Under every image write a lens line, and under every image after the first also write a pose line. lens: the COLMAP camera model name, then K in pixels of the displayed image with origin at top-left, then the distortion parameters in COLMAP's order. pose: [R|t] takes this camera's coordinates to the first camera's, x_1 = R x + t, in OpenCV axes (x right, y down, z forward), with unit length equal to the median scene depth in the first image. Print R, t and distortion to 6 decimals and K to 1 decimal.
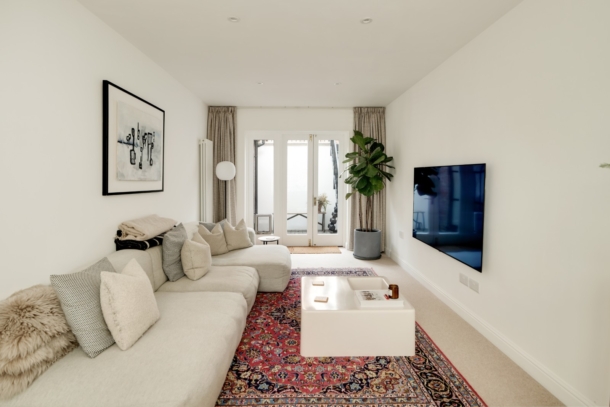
lens RADIAL K [[327.1, 0, 305.0], [0, 327.1, 203.5], [0, 0, 1]] dist [-0.000997, -0.000077]
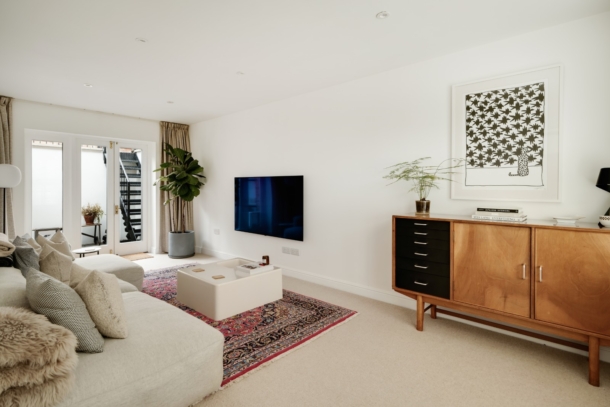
lens RADIAL K [[313.3, 0, 304.2], [0, 313.3, 196.1], [0, 0, 1]] dist [-0.000518, 0.000017]
pose [[0.691941, -0.018139, 0.721726, -0.311580], [0.057123, 0.997926, -0.029685, 0.015311], [-0.719691, 0.061767, 0.691542, -0.061928]]
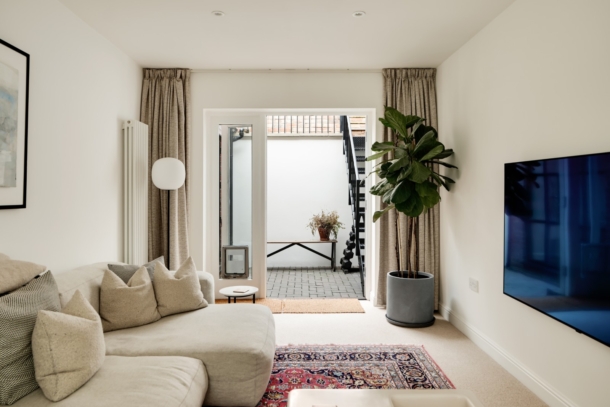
lens RADIAL K [[432.1, 0, 305.0], [0, 432.1, 203.5], [0, 0, 1]] dist [-0.002197, -0.001132]
pose [[0.999977, -0.001618, -0.006548, 0.010052], [0.001285, 0.998721, -0.050539, -0.006870], [0.006622, 0.050529, 0.998701, 0.237250]]
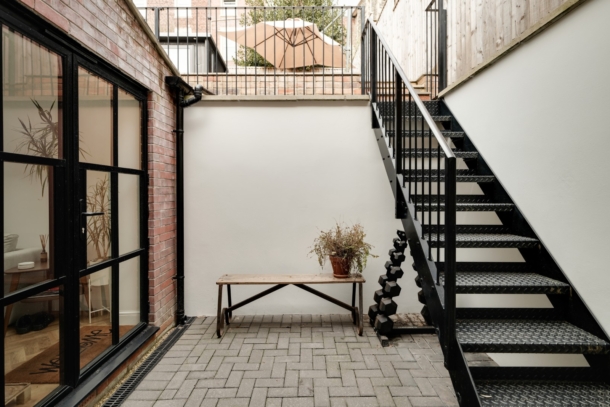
lens RADIAL K [[313.3, 0, 304.2], [0, 313.3, 196.1], [0, 0, 1]] dist [-0.000518, 0.000017]
pose [[0.999642, -0.011619, -0.024084, 0.011531], [0.009546, 0.996380, -0.084477, -0.062891], [0.024979, 0.084216, 0.996134, 1.140357]]
